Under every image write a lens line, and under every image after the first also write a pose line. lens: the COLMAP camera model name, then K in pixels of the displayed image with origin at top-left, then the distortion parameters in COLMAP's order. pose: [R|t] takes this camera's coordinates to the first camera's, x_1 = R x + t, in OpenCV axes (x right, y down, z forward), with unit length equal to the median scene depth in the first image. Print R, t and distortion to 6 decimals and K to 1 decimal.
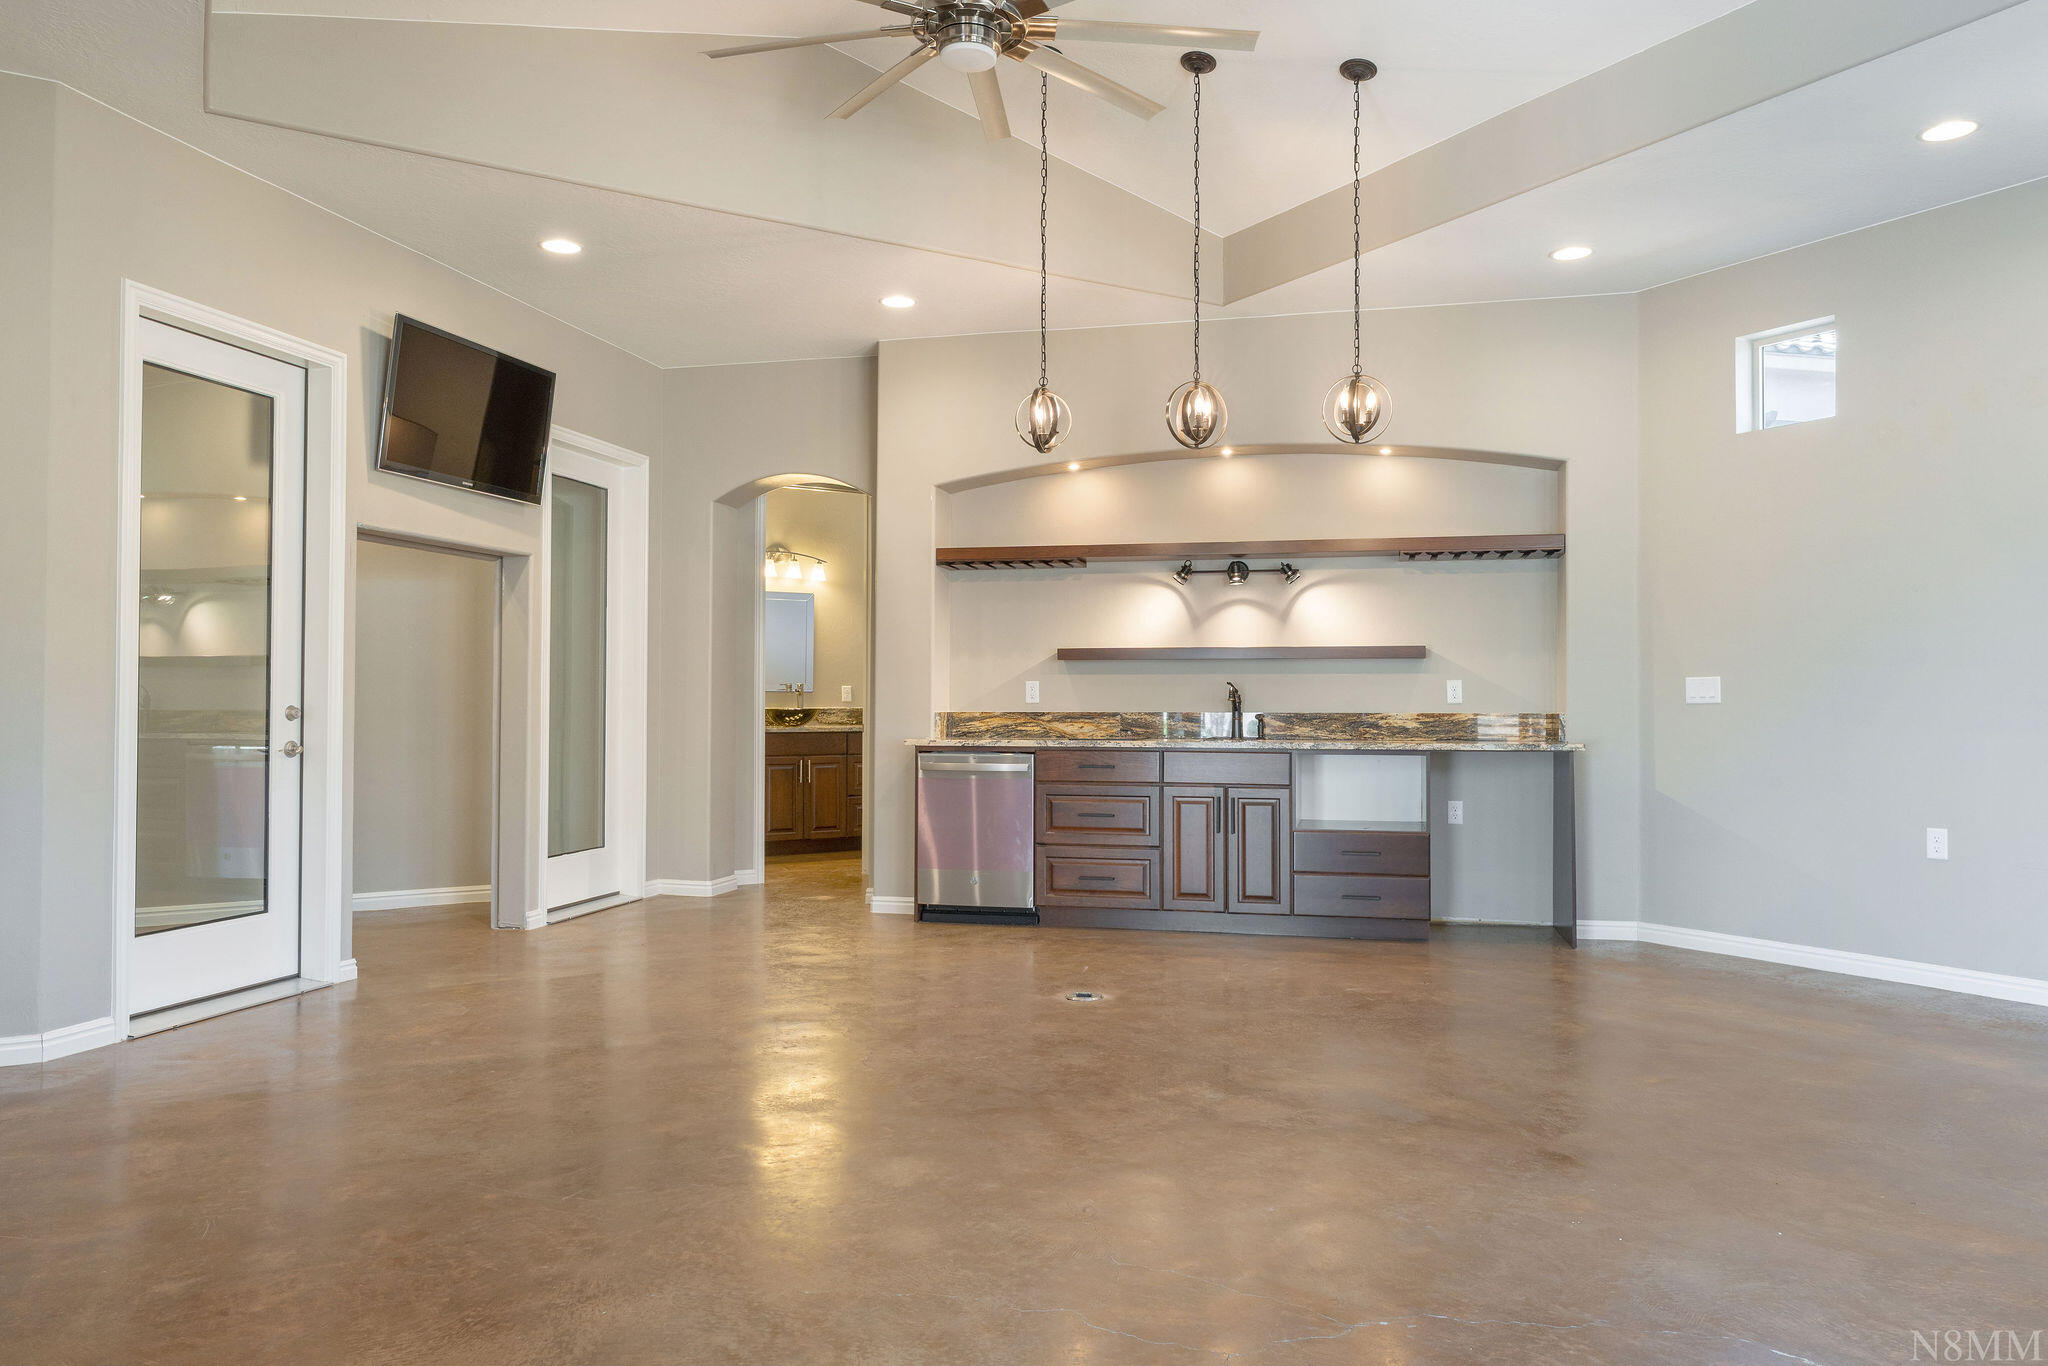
lens RADIAL K [[1441.8, 0, 1023.0], [0, 1441.8, 679.0], [0, 0, 1]] dist [0.006075, 0.000382]
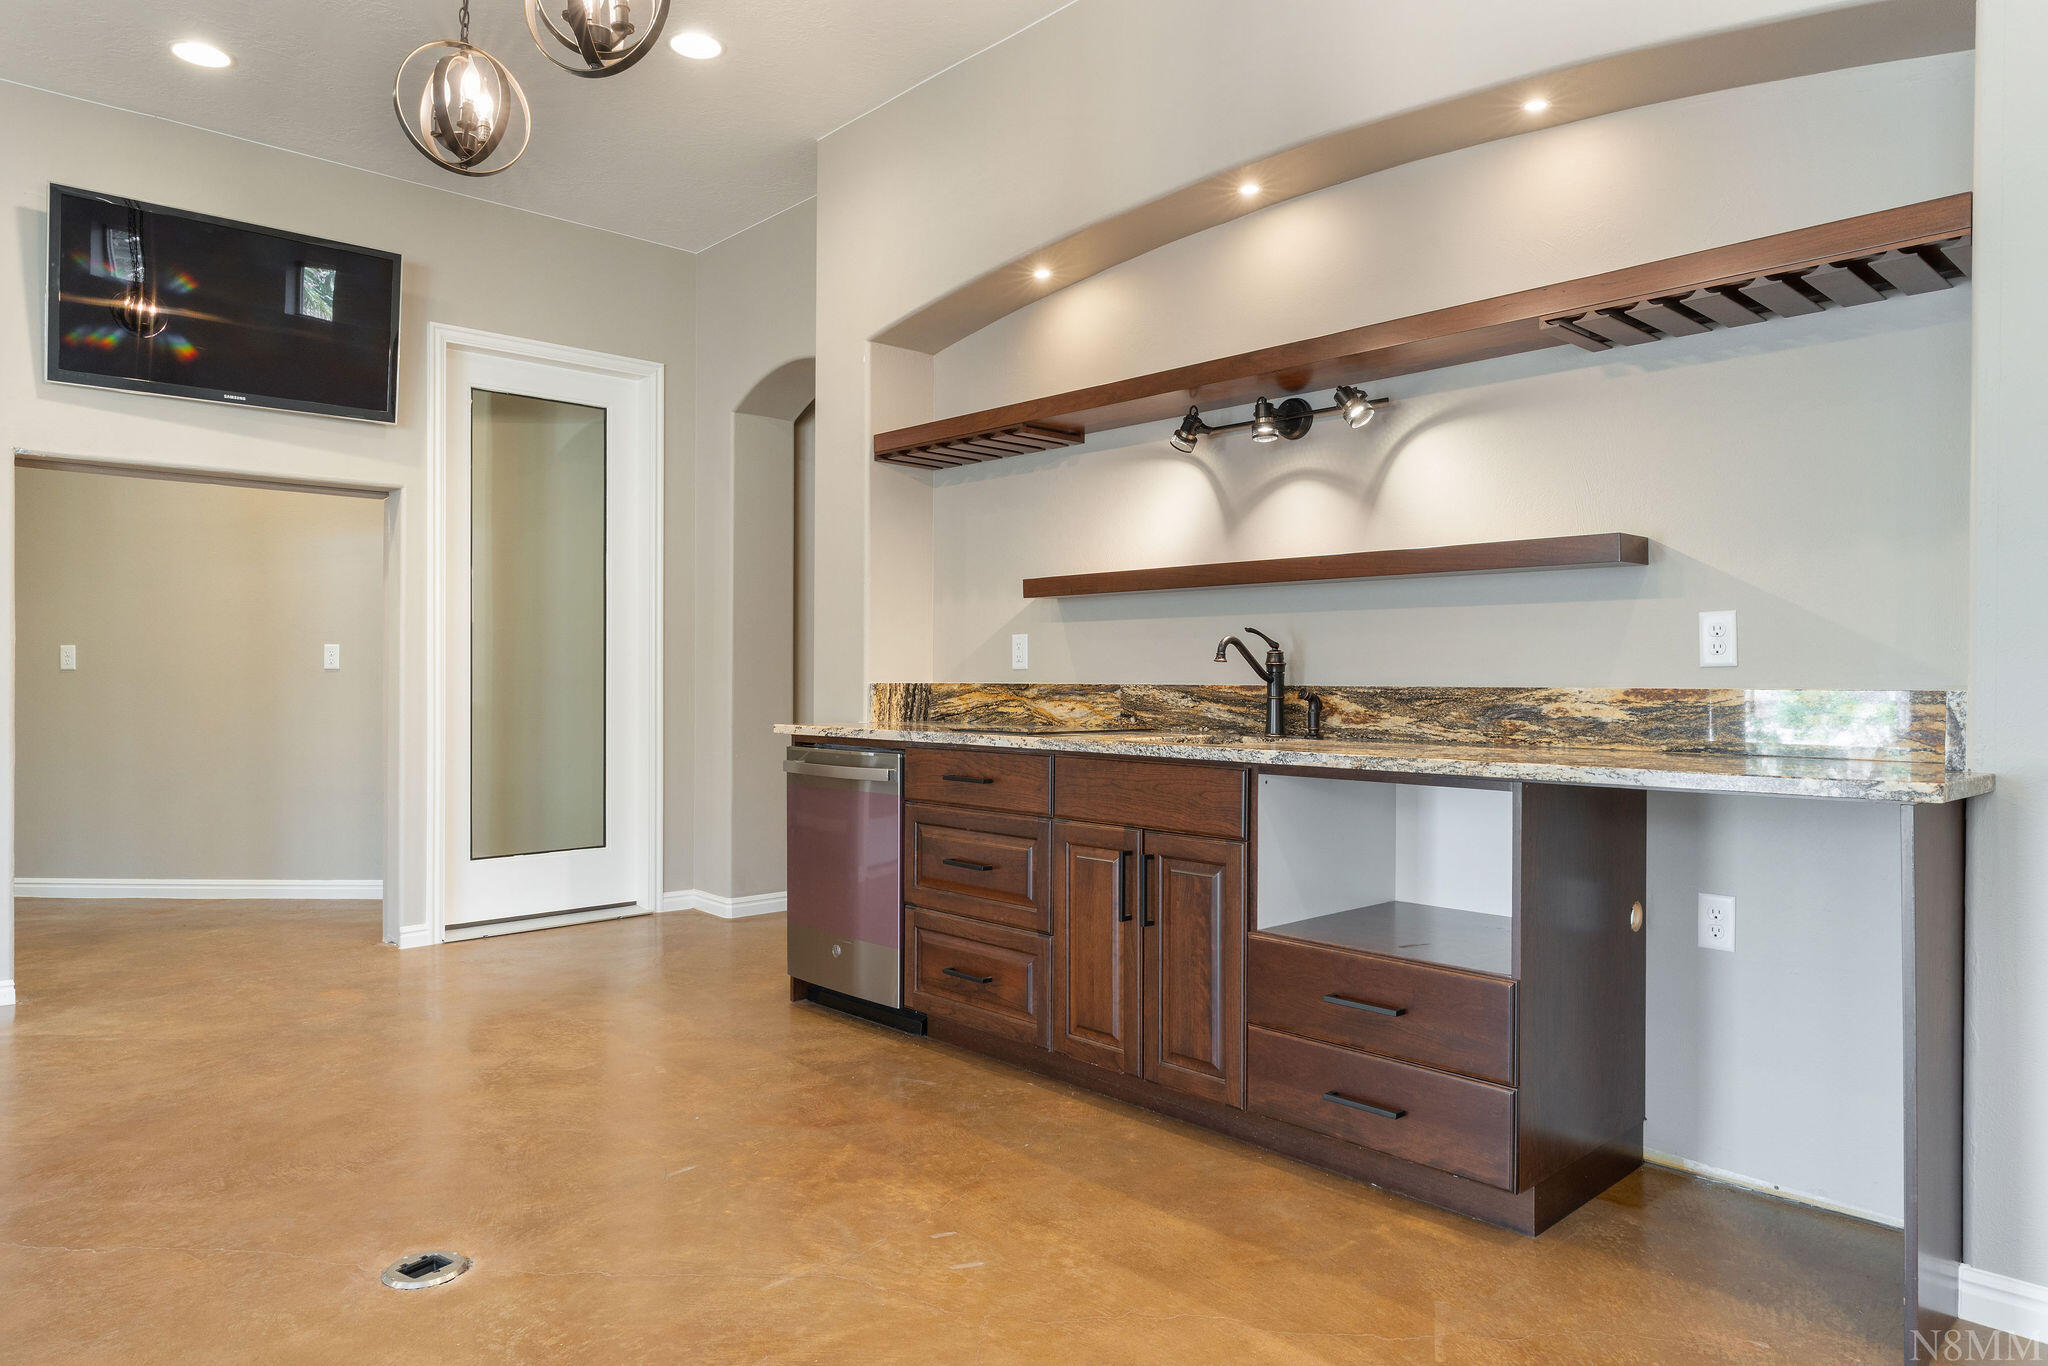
lens RADIAL K [[1294.4, 0, 1022.6], [0, 1294.4, 687.8], [0, 0, 1]] dist [-0.002522, -0.003500]
pose [[0.831815, 0.005211, -0.555028, 0.332401], [0.008785, 0.999707, 0.022552, 0.012644], [0.554983, -0.023636, 0.831526, 0.556930]]
